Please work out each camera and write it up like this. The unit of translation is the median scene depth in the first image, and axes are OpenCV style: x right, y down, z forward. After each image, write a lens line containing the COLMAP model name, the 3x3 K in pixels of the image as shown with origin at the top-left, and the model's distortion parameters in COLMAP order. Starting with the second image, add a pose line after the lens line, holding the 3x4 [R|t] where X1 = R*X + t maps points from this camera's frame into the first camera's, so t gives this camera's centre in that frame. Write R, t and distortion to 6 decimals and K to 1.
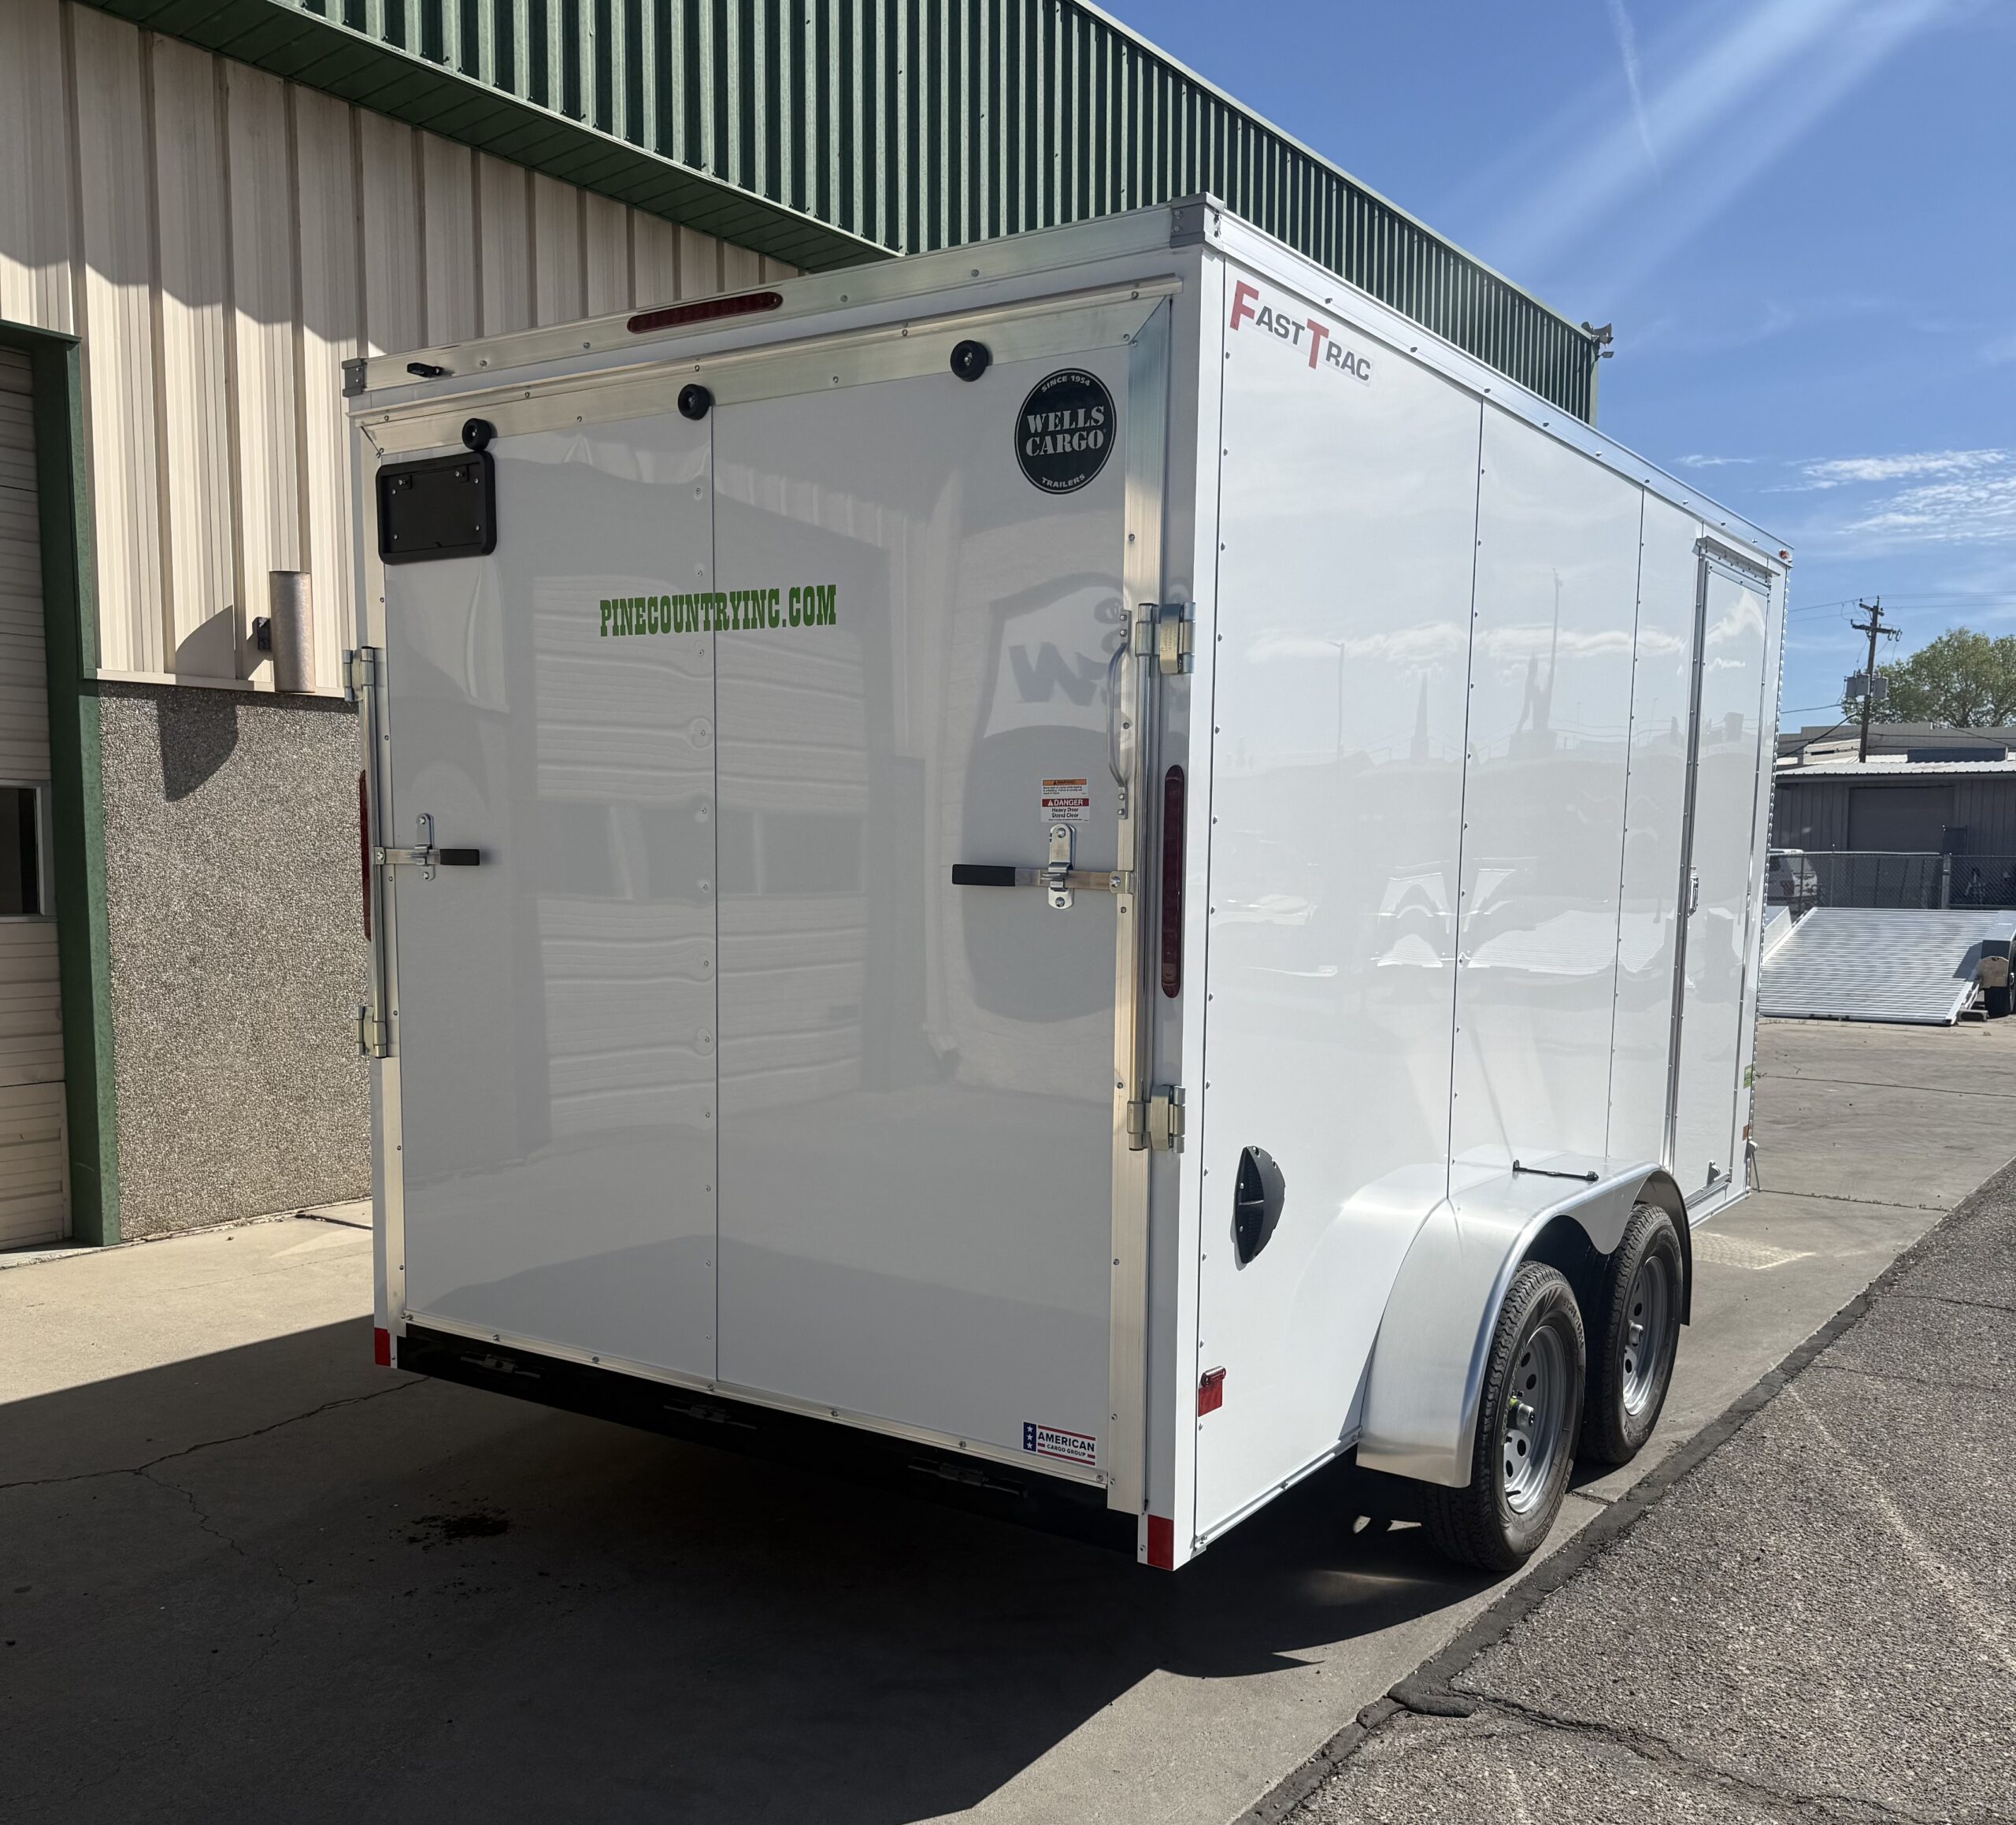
lens RADIAL K [[1942.1, 0, 999.3], [0, 1942.1, 1055.0], [0, 0, 1]] dist [0.098281, -0.190449]
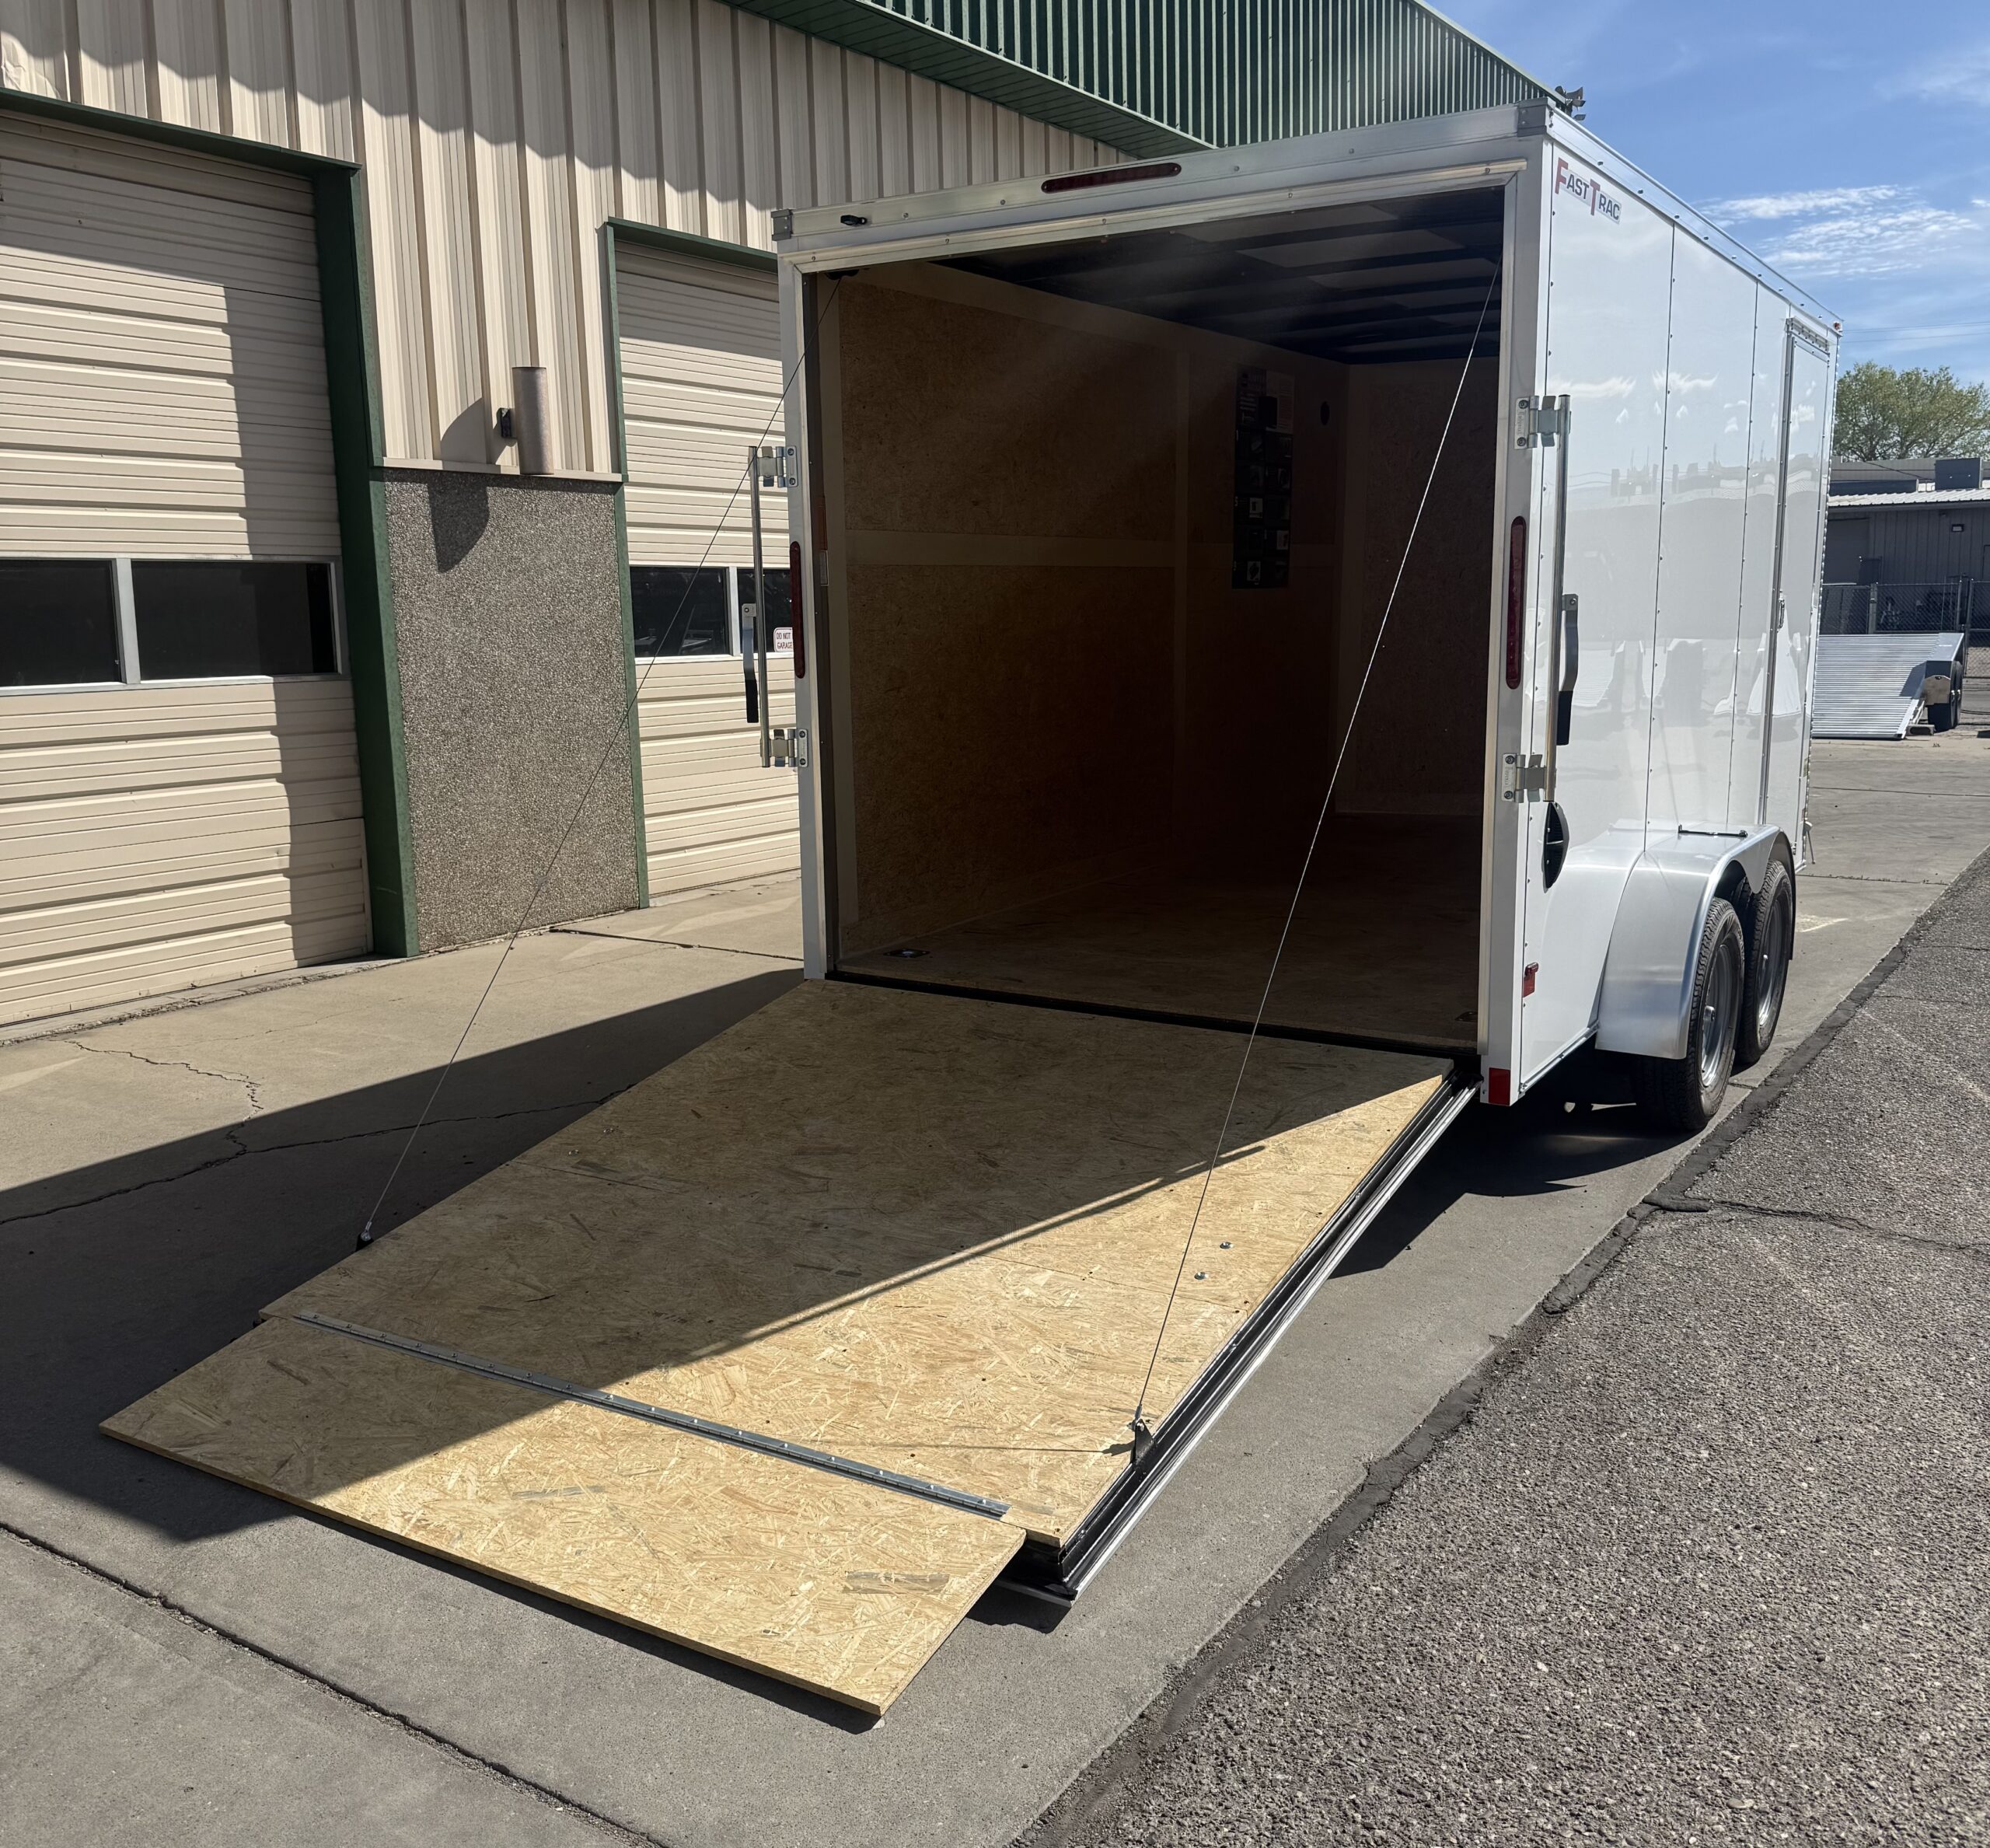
lens RADIAL K [[1893.3, 0, 995.0], [0, 1893.3, 924.0], [0, 0, 1]] dist [0.119544, -0.239767]
pose [[0.999096, -0.031300, 0.028754, -0.158907], [0.029494, 0.997687, 0.061239, 0.020863], [-0.030605, -0.060336, 0.997709, -0.170789]]
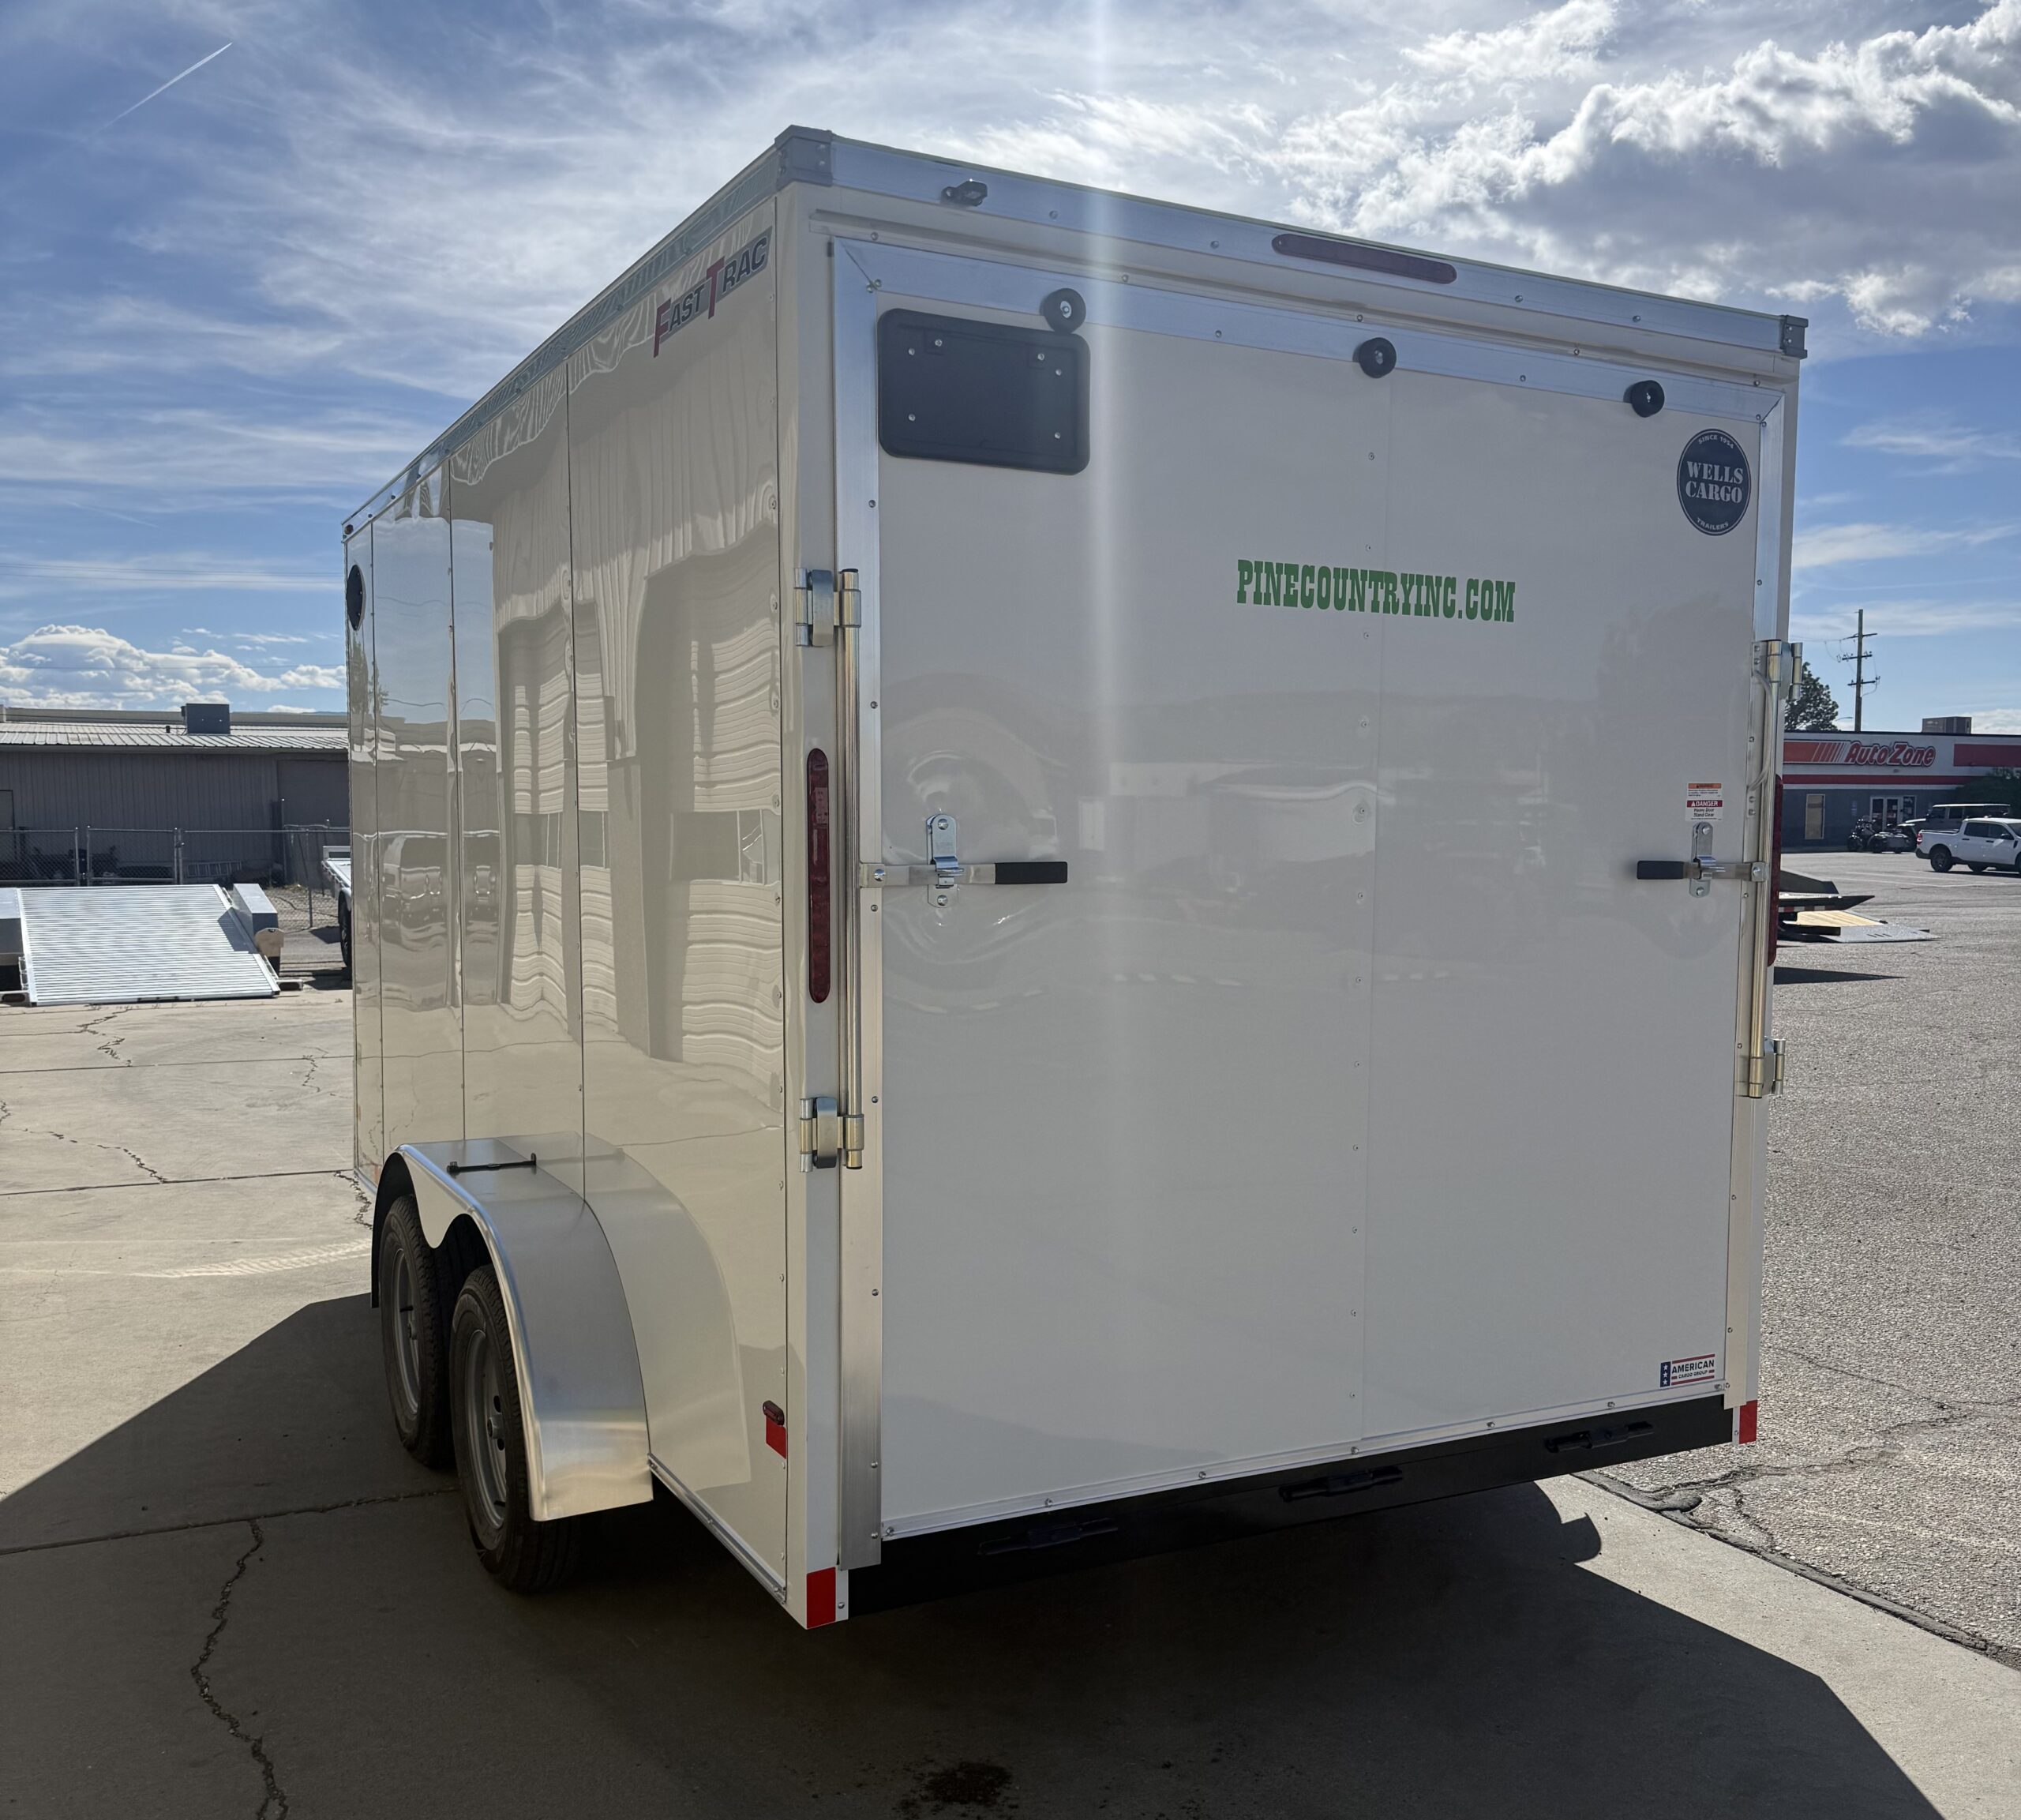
lens RADIAL K [[1927.2, 0, 1010.0], [0, 1927.2, 1009.7], [0, 0, 1]] dist [0.101855, -0.411043]
pose [[0.471704, -0.096794, 0.876428, -0.585515], [0.101584, 0.993304, 0.055029, -0.057566], [-0.875886, 0.063074, 0.478378, 0.415702]]
